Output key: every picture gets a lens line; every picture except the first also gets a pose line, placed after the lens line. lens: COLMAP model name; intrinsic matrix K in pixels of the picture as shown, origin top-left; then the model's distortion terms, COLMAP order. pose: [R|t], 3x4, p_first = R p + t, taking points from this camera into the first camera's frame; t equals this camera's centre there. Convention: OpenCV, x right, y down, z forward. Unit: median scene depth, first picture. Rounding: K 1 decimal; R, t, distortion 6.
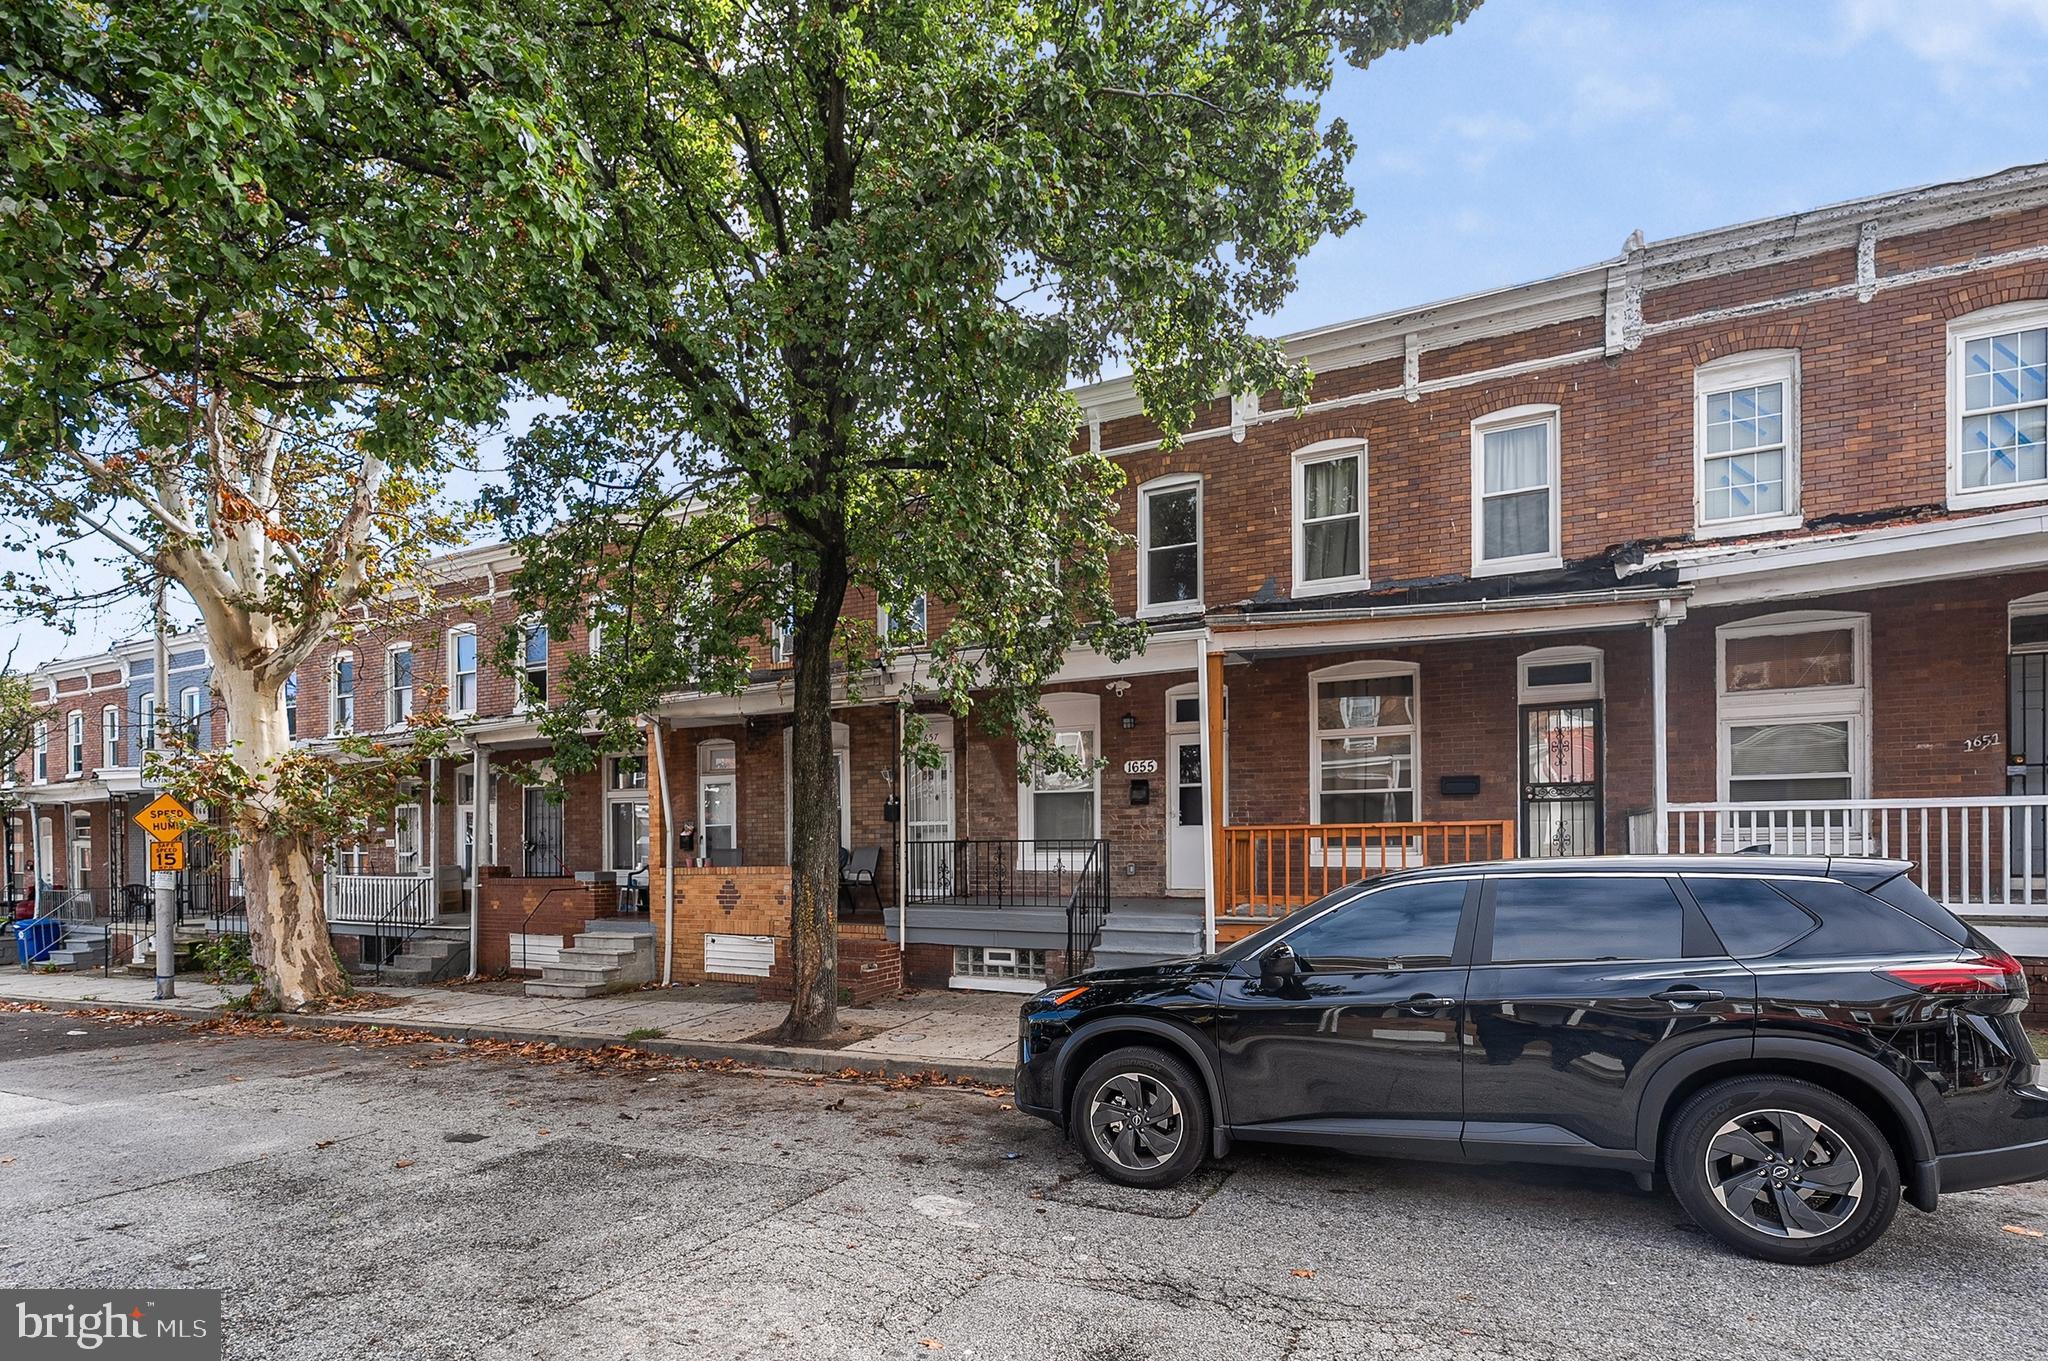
lens RADIAL K [[951.4, 0, 1022.1], [0, 951.4, 849.4], [0, 0, 1]] dist [-0.001811, -0.000306]
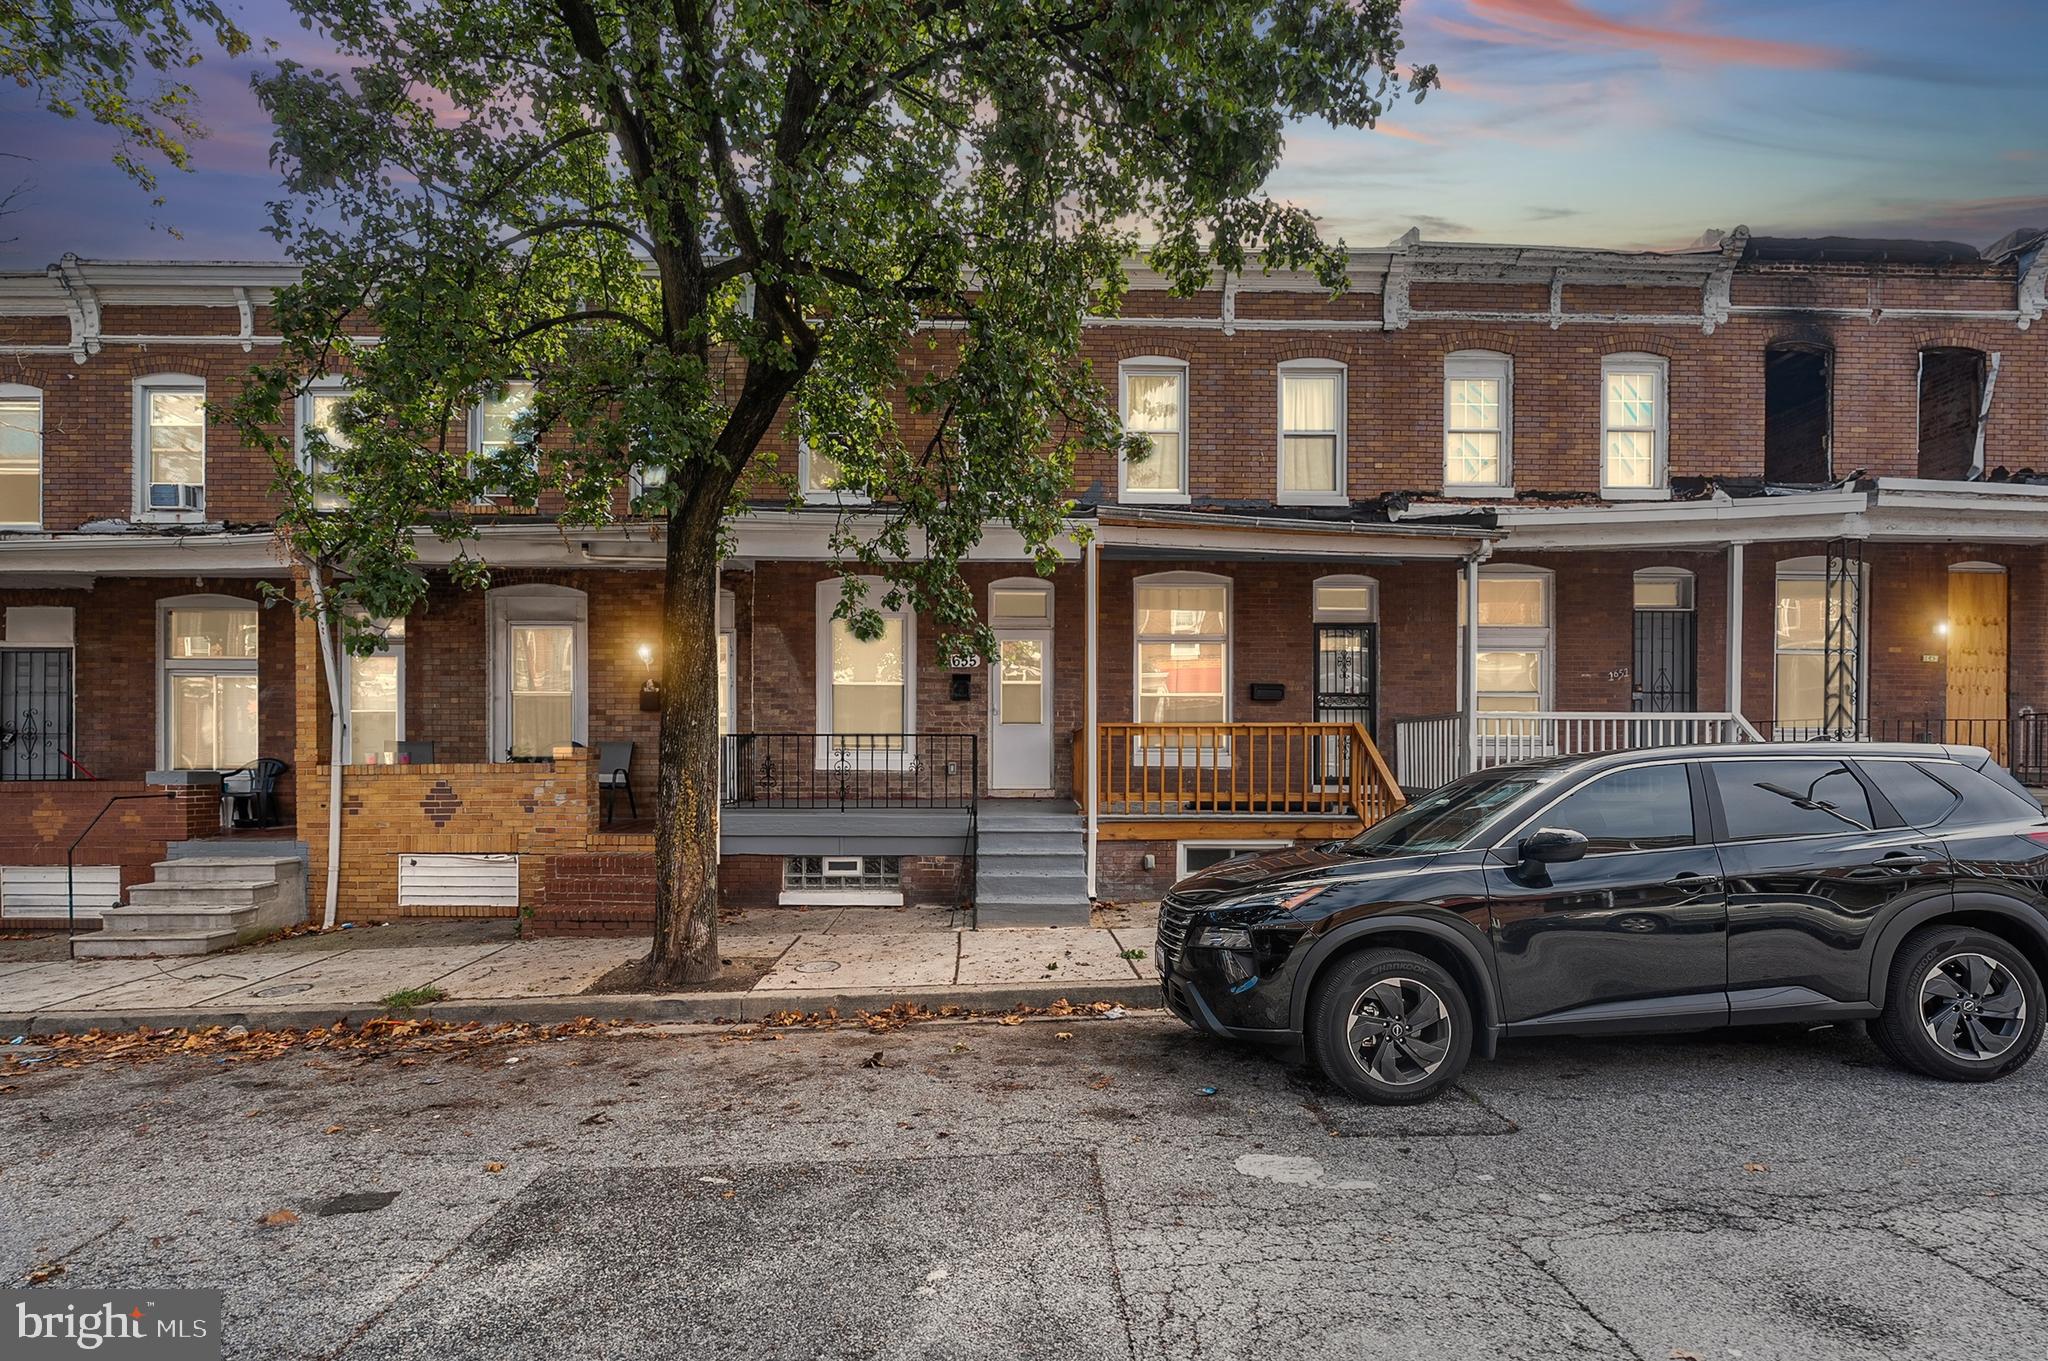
lens RADIAL K [[919.3, 0, 1024.7], [0, 919.3, 762.8], [0, 0, 1]] dist [-0.002158, 0.000245]
pose [[0.893514, 0.006909, 0.448982, -0.293780], [-0.008599, 0.999962, 0.001727, 0.016358], [-0.448953, -0.005404, 0.893539, 0.191095]]
